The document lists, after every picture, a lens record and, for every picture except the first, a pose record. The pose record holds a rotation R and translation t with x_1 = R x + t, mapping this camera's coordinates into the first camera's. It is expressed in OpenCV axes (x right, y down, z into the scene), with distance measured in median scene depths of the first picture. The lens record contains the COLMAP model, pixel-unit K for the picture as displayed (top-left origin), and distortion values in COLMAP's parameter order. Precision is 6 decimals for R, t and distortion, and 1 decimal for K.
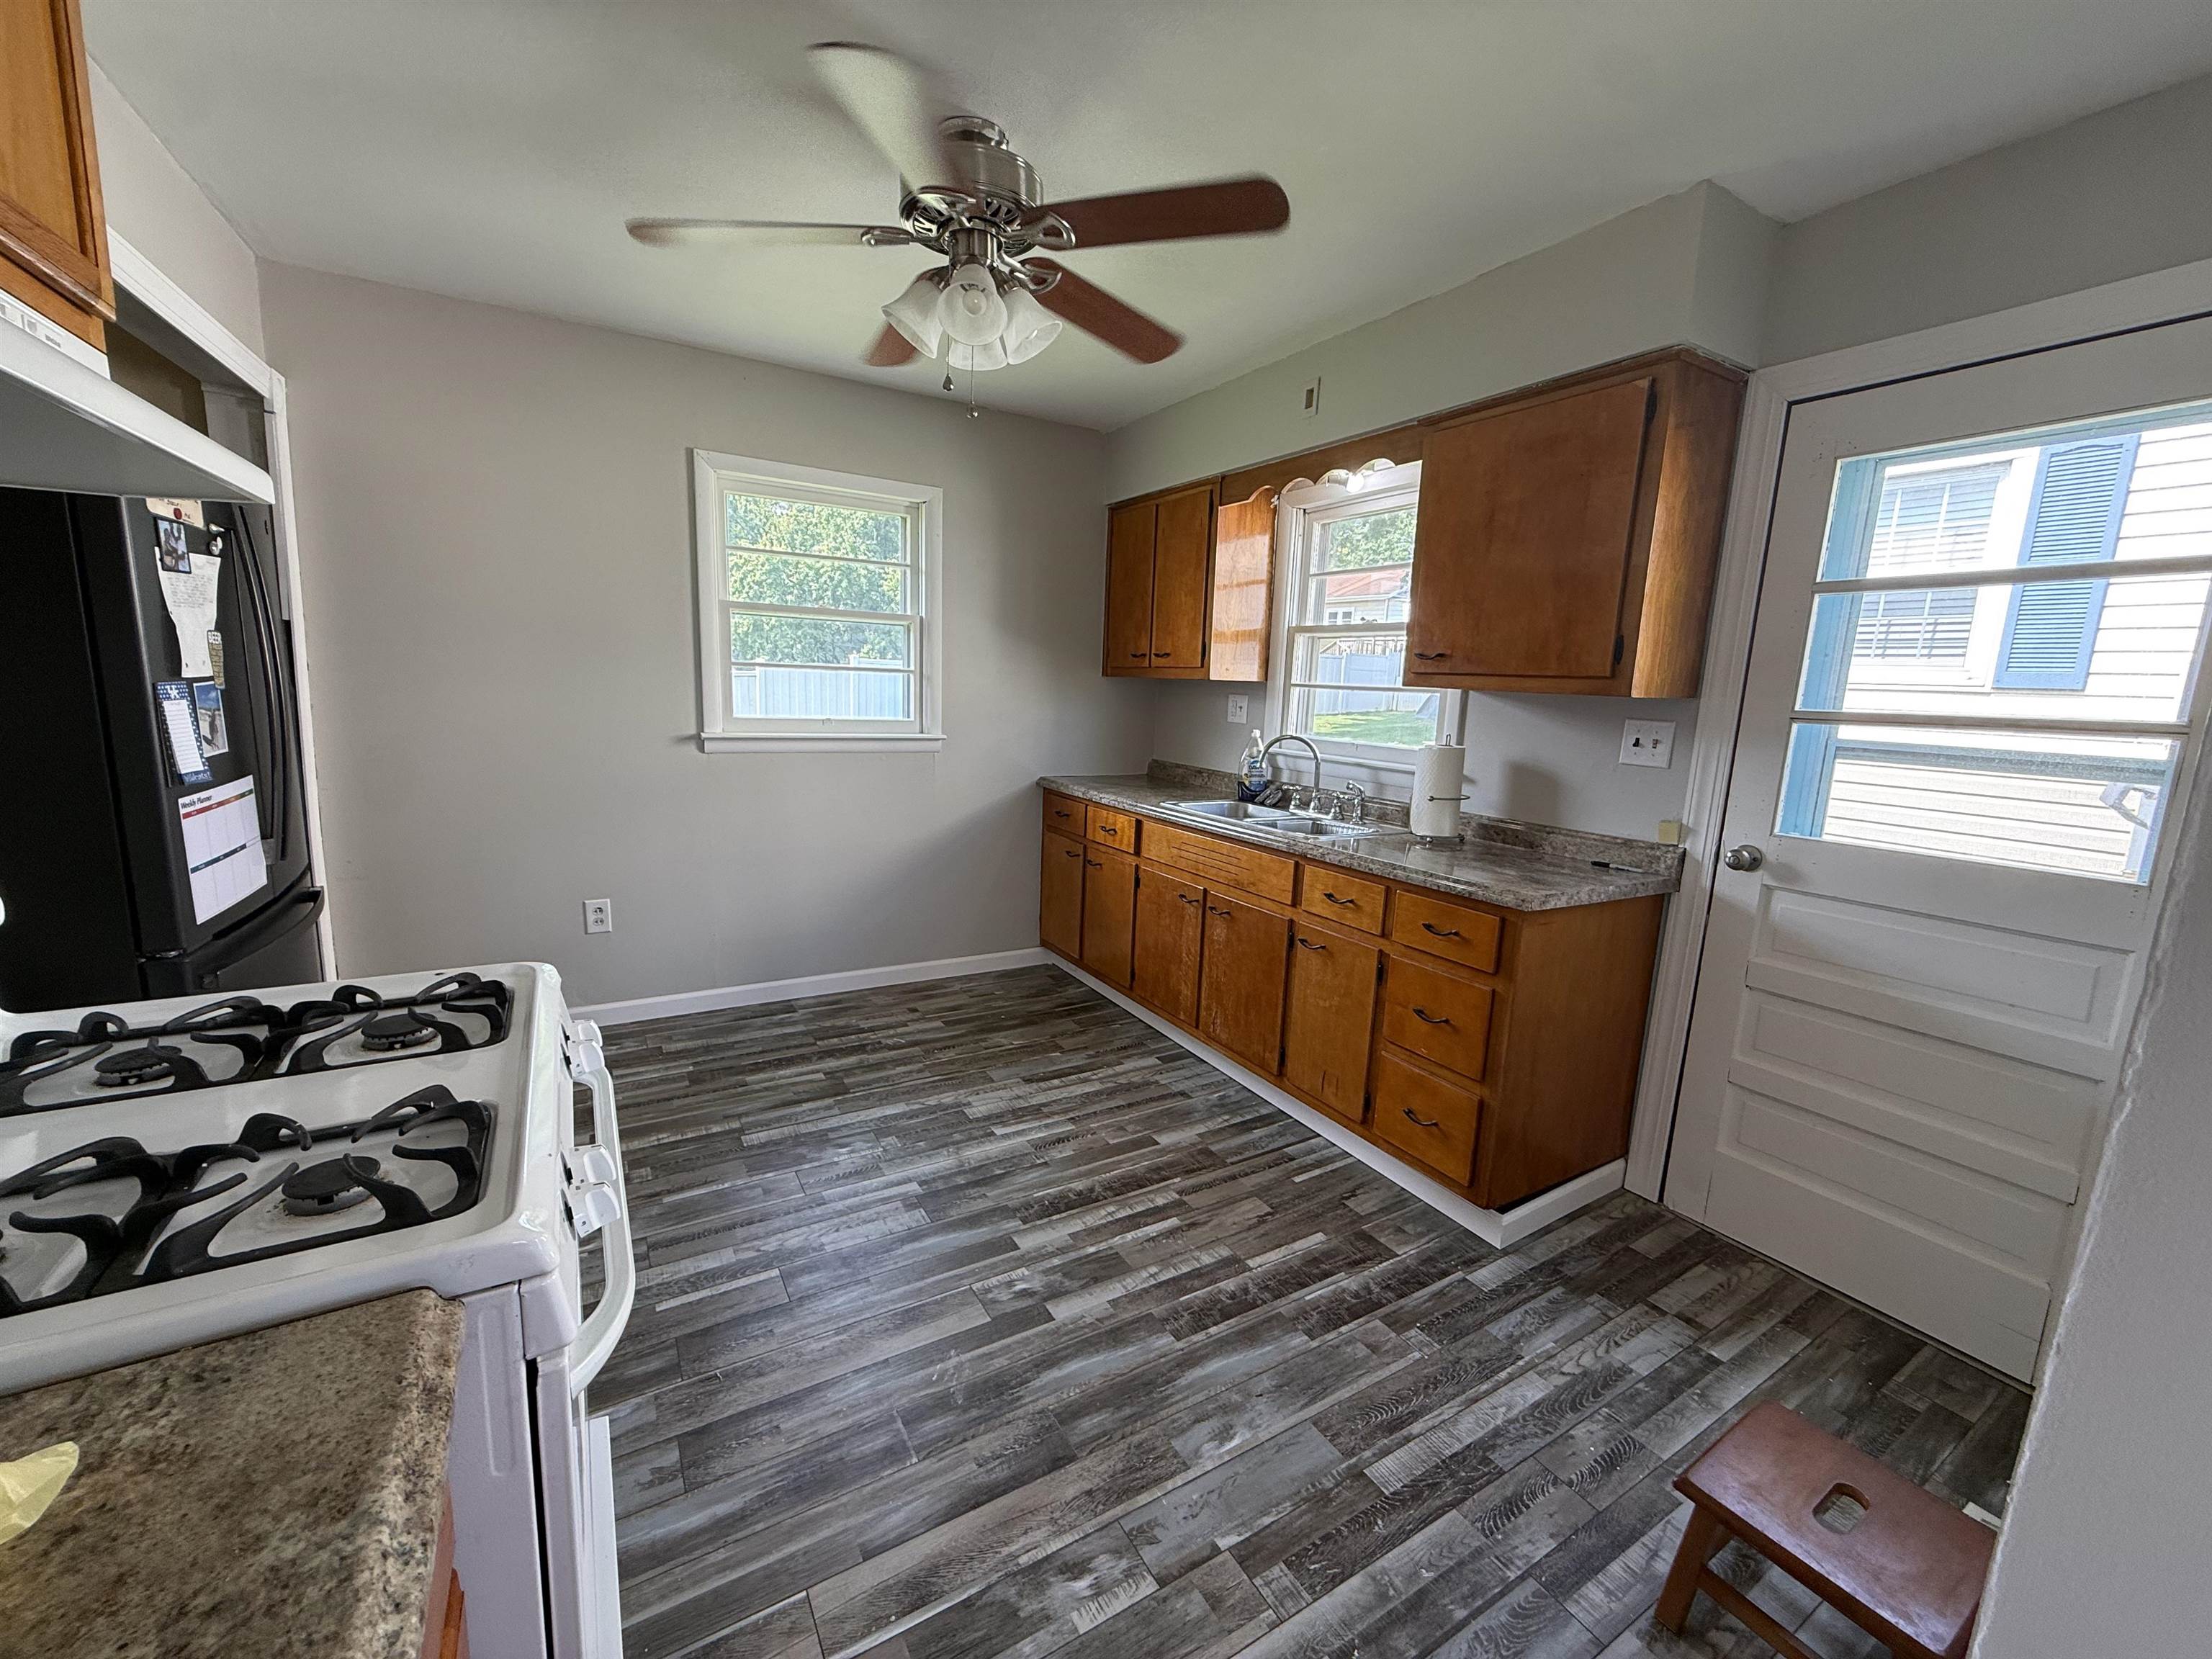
lens RADIAL K [[888.7, 0, 1092.8], [0, 888.7, 829.4], [0, 0, 1]] dist [-0.000440, 0.000069]
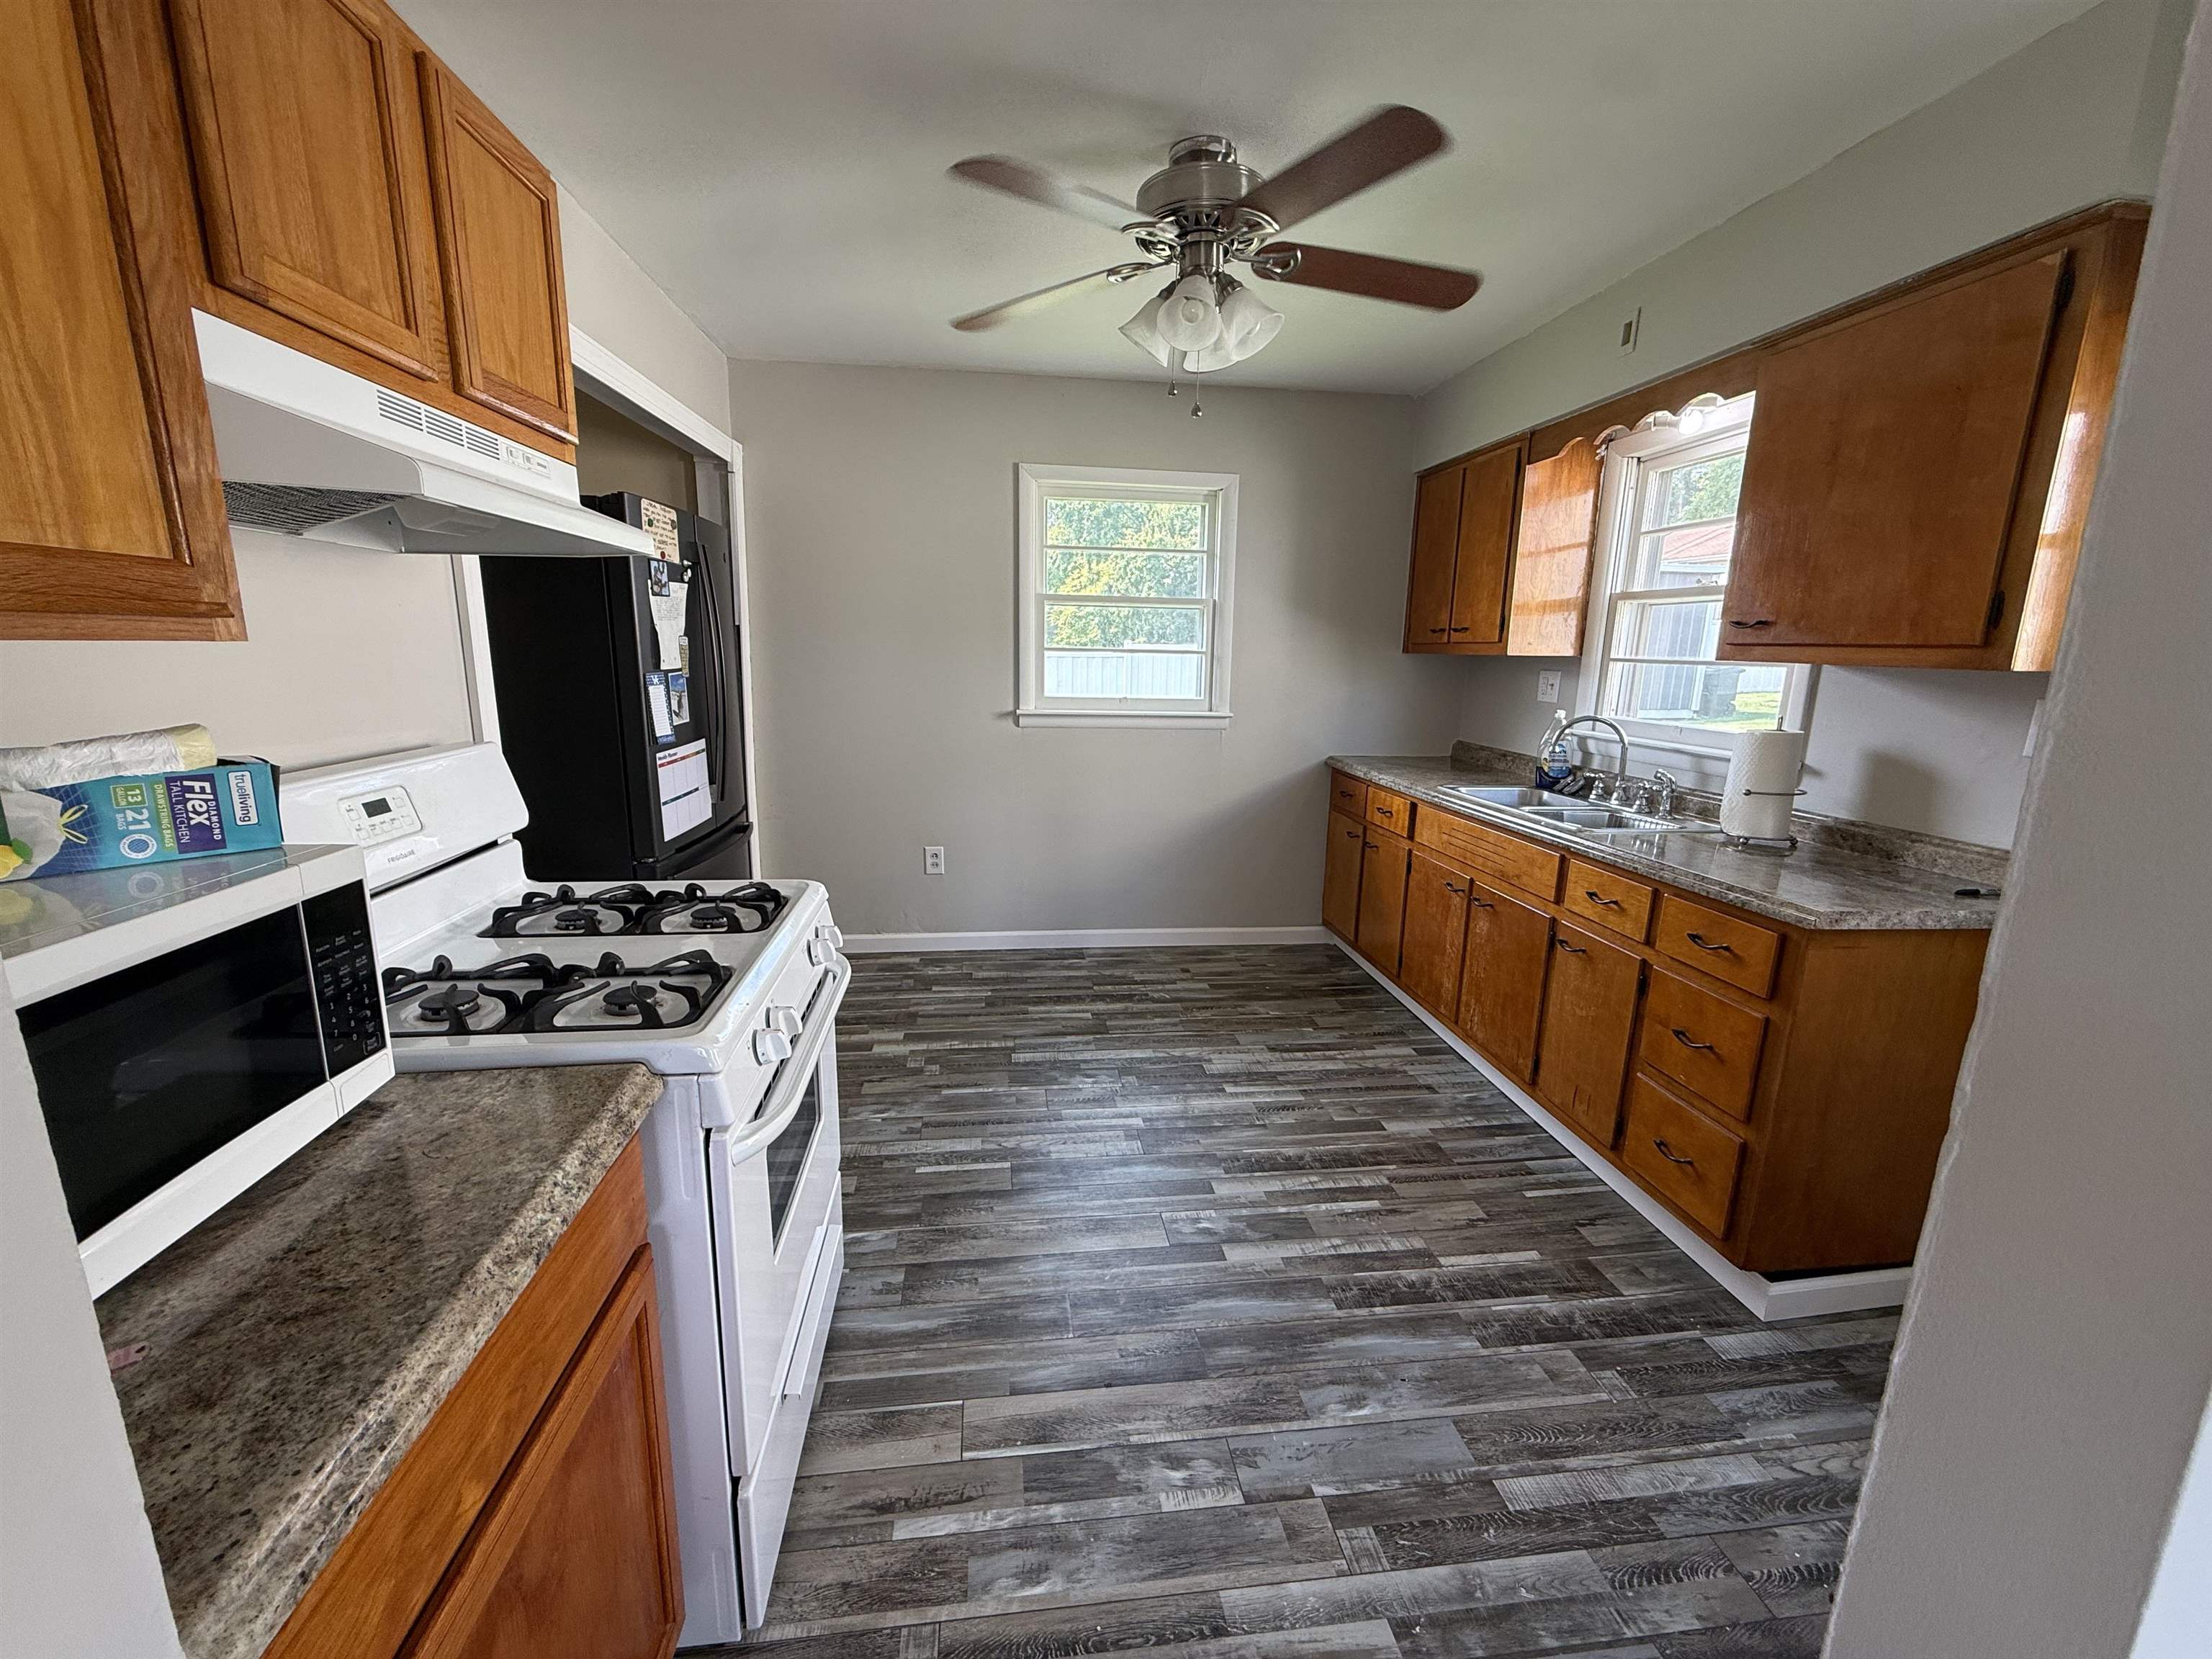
lens RADIAL K [[888.7, 0, 1092.8], [0, 888.7, 829.4], [0, 0, 1]] dist [-0.000440, 0.000069]
pose [[0.914181, 0.059623, -0.400896, 0.175798], [-0.049543, 0.998142, 0.035473, 0.001742], [0.402266, -0.012567, 0.915436, -0.034893]]
